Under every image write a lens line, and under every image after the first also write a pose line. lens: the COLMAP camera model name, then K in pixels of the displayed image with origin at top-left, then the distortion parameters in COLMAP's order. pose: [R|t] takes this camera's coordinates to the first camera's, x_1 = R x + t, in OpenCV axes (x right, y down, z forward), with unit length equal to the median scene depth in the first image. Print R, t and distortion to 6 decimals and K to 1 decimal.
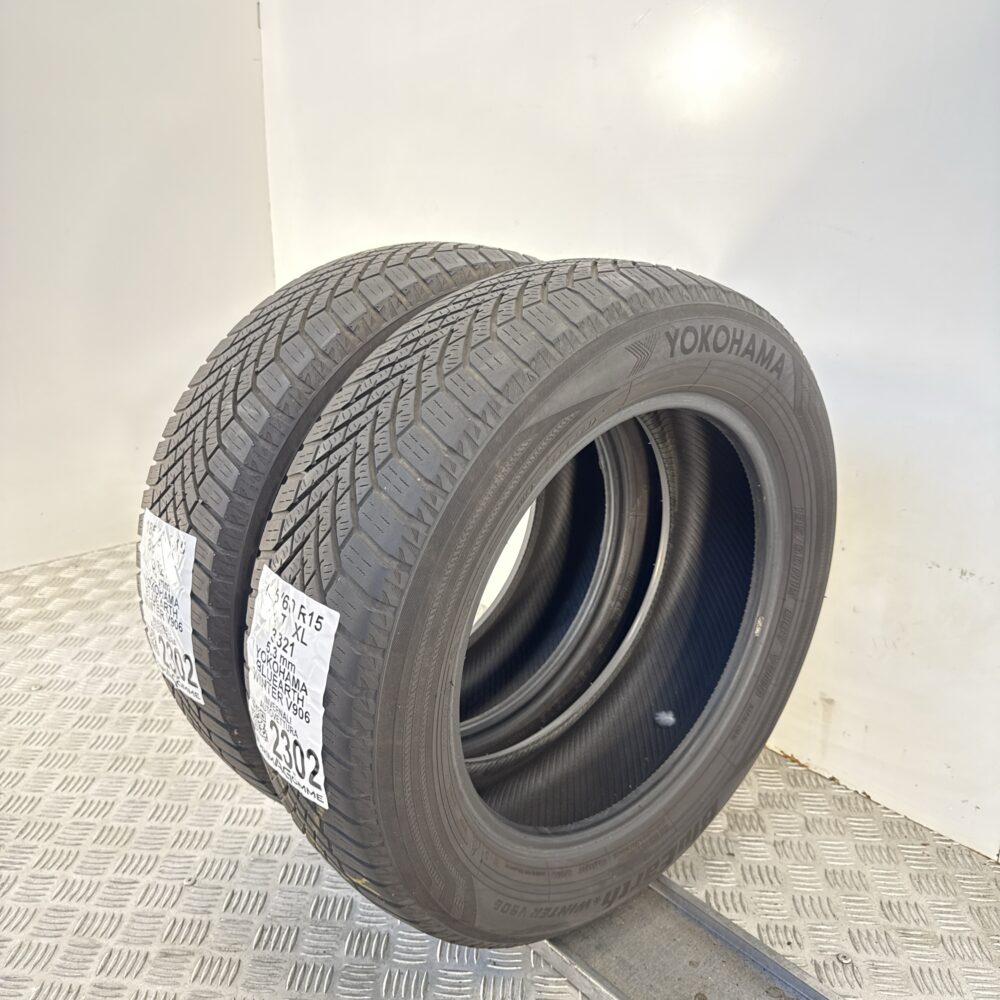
lens RADIAL K [[941.6, 0, 500.0], [0, 941.6, 500.0], [0, 0, 1]] dist [0.179986, -0.402793]
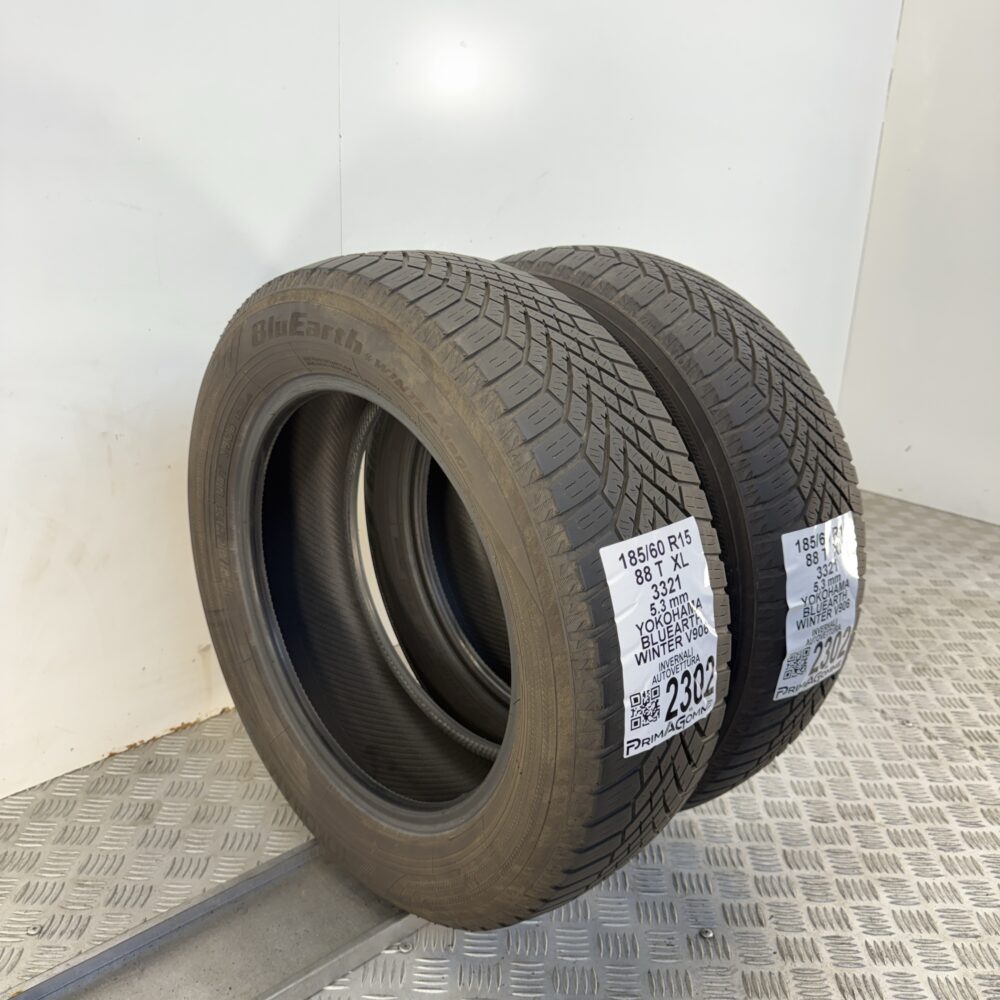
lens RADIAL K [[941.6, 0, 500.0], [0, 941.6, 500.0], [0, 0, 1]] dist [0.179986, -0.402793]
pose [[-0.004846, -0.270601, 0.962679, -1.163428], [0.413762, 0.875874, 0.248284, -0.250441], [-0.910372, 0.399523, 0.107720, 1.019852]]
